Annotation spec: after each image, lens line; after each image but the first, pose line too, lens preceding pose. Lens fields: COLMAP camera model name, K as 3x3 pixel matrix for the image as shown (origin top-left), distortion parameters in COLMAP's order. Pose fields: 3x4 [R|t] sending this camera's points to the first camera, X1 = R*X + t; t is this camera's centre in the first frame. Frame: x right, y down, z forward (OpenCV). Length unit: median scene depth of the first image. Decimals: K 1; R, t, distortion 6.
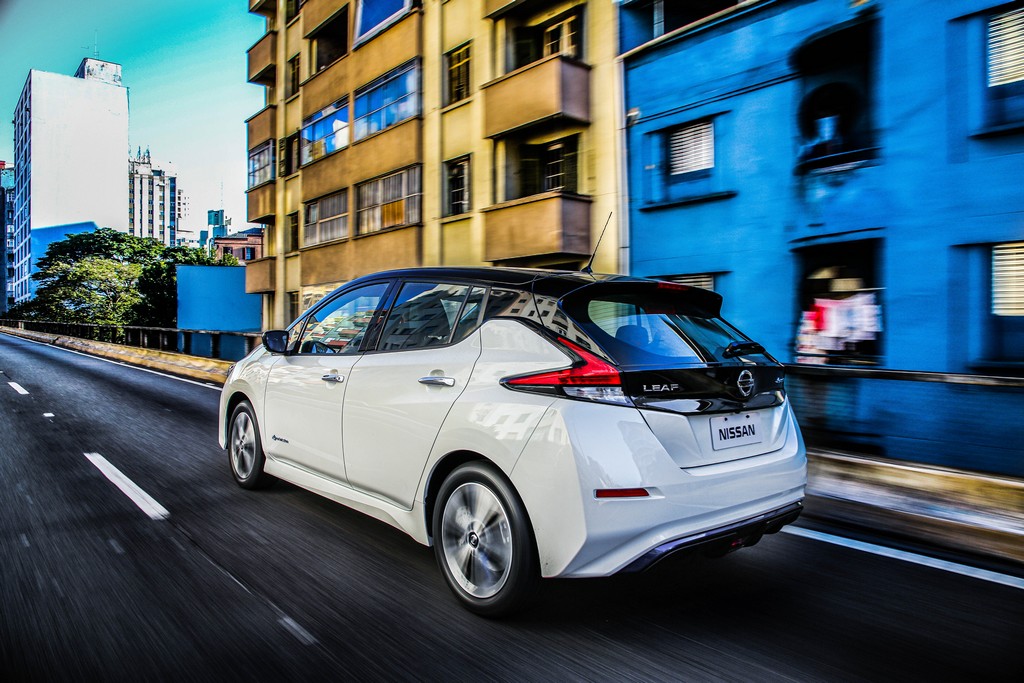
lens RADIAL K [[718.4, 0, 535.6], [0, 718.4, 345.1], [0, 0, 1]] dist [-0.016392, -0.014746]
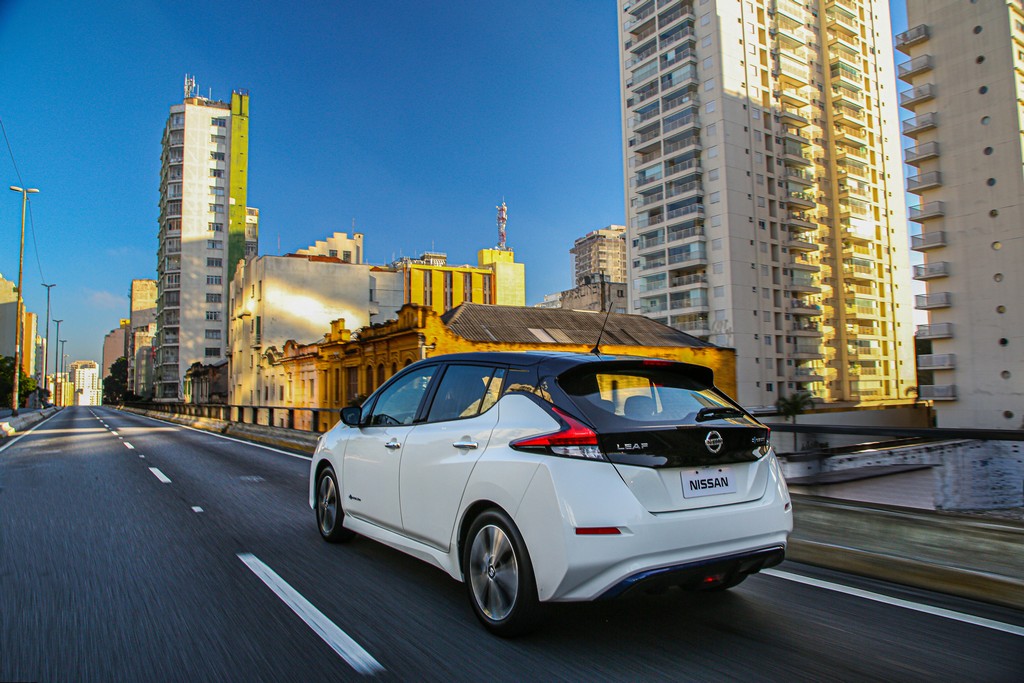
lens RADIAL K [[718.4, 0, 515.0], [0, 718.4, 343.2], [0, 0, 1]] dist [-0.016392, -0.014746]
pose [[0.987388, -0.037765, -0.153749, 0.155419], [0.022245, 0.994593, -0.101442, 0.003406], [0.156748, 0.096742, 0.982889, -0.242534]]
